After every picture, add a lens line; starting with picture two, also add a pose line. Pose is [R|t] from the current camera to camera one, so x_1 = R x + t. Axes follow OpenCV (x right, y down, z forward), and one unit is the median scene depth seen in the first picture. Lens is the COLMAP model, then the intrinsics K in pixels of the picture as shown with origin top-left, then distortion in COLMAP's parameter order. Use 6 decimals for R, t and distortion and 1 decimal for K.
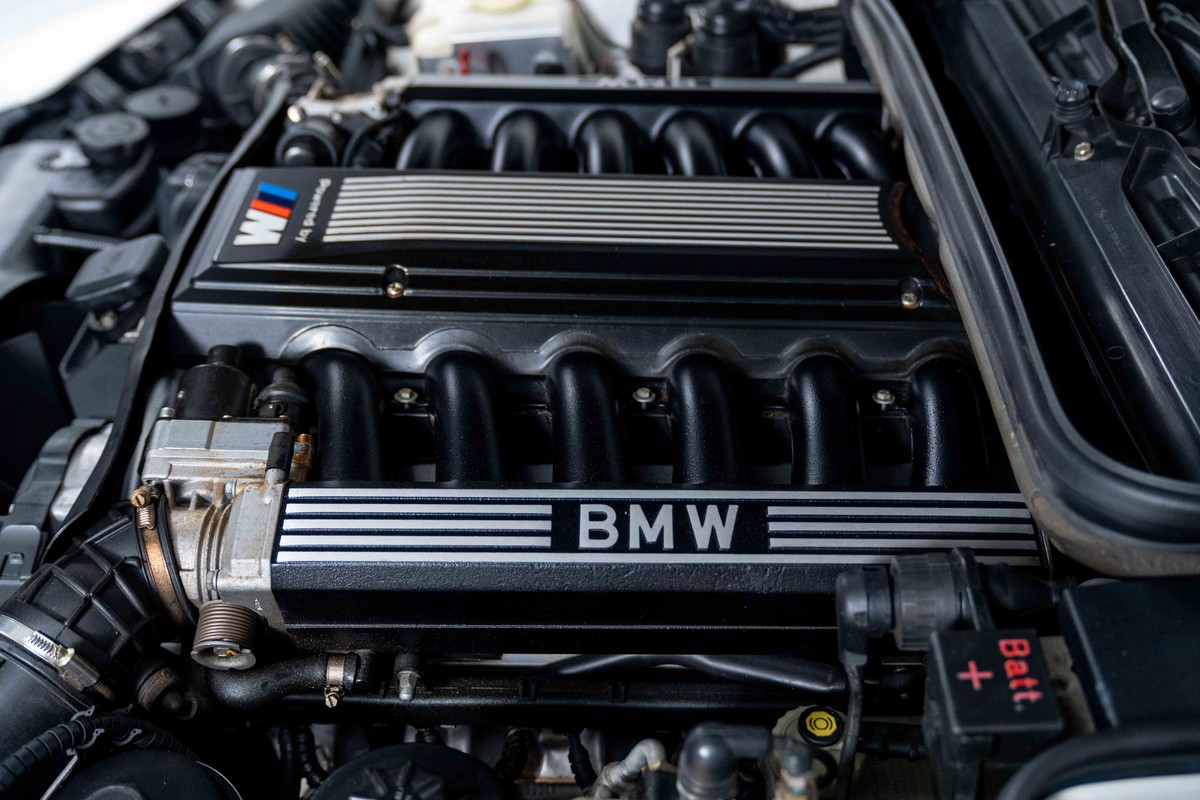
lens RADIAL K [[1244.4, 0, 600.0], [0, 1244.4, 400.0], [0, 0, 1]] dist [-0.021013, -0.010550]
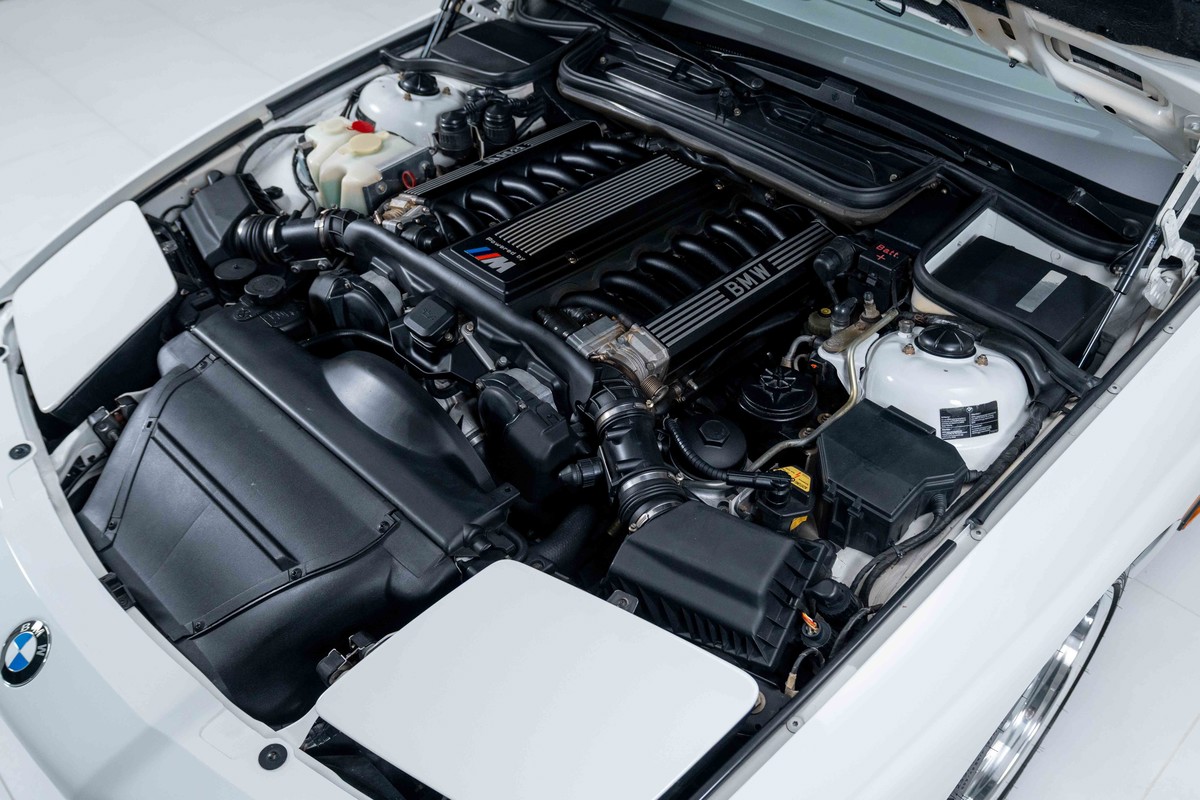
lens RADIAL K [[1021.6, 0, 613.6], [0, 1021.6, 397.1], [0, 0, 1]] dist [-0.003420, 0.003225]
pose [[0.697632, -0.457342, 0.551496, -1.537547], [0.442606, 0.880413, 0.170215, -0.188670], [-0.563390, 0.125348, 0.816627, -0.653163]]
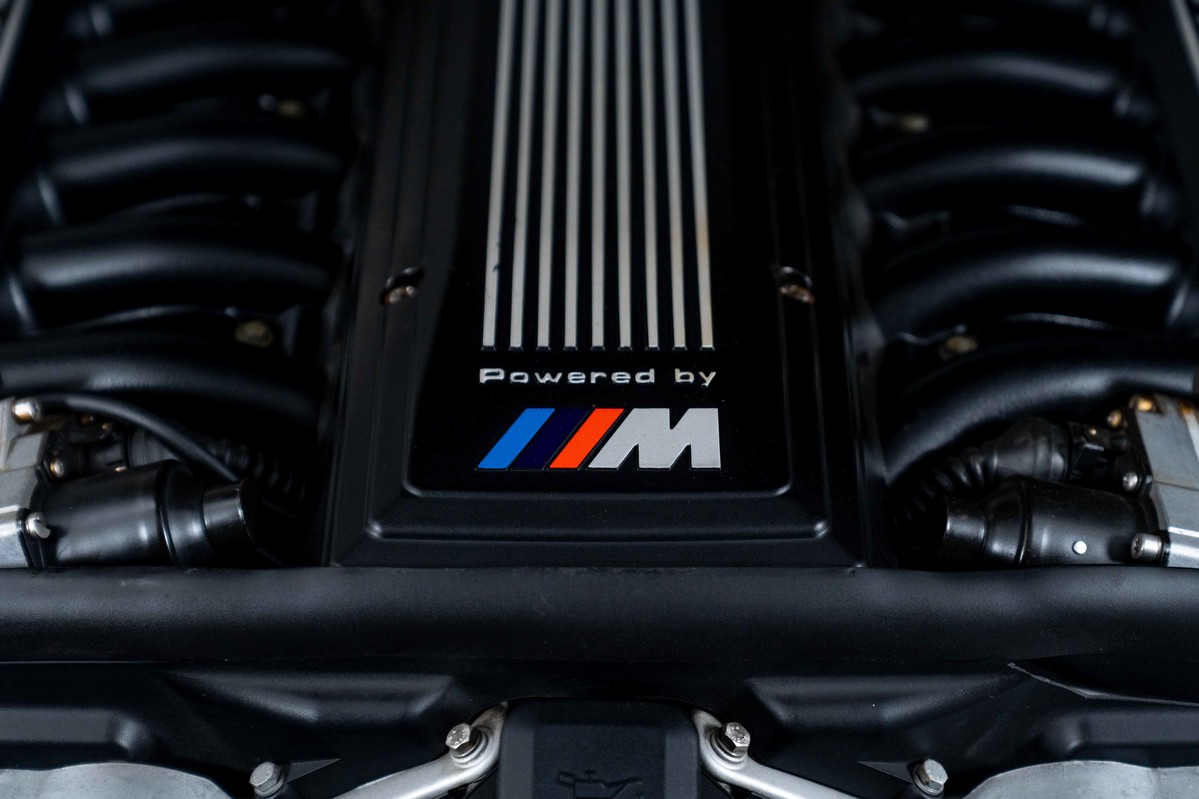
lens RADIAL K [[2439.1, 0, 599.5], [0, 2439.1, 399.5], [0, 0, 1]] dist [0.020308, 0.289837]
pose [[-0.000577, -0.663114, 0.748518, -1.275977], [0.633594, 0.578861, 0.513302, -0.855184], [-0.773665, 0.474553, 0.419811, 0.761169]]
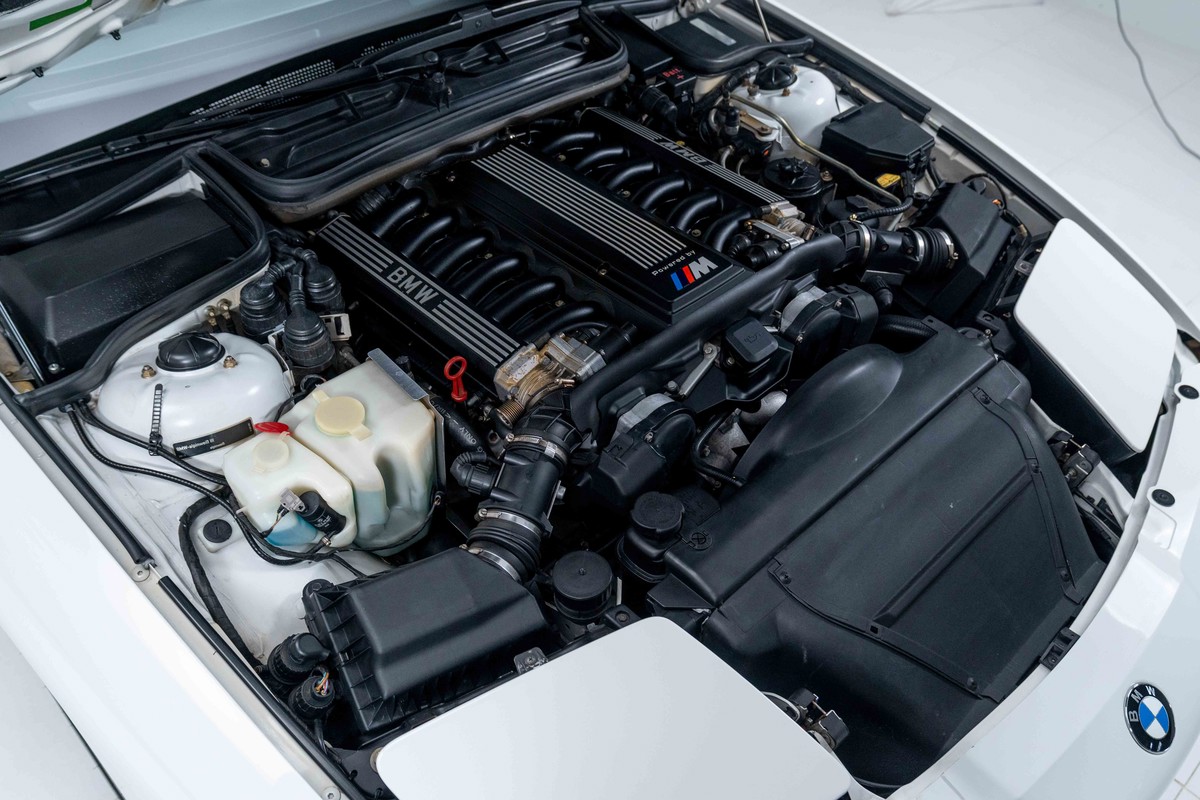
lens RADIAL K [[1021.6, 0, 613.6], [0, 1021.6, 397.1], [0, 0, 1]] dist [-0.003420, 0.003225]
pose [[-0.708100, -0.504924, 0.493605, -1.406676], [0.410689, 0.274147, 0.869585, -2.031321], [-0.574395, 0.818471, 0.013243, 1.573899]]
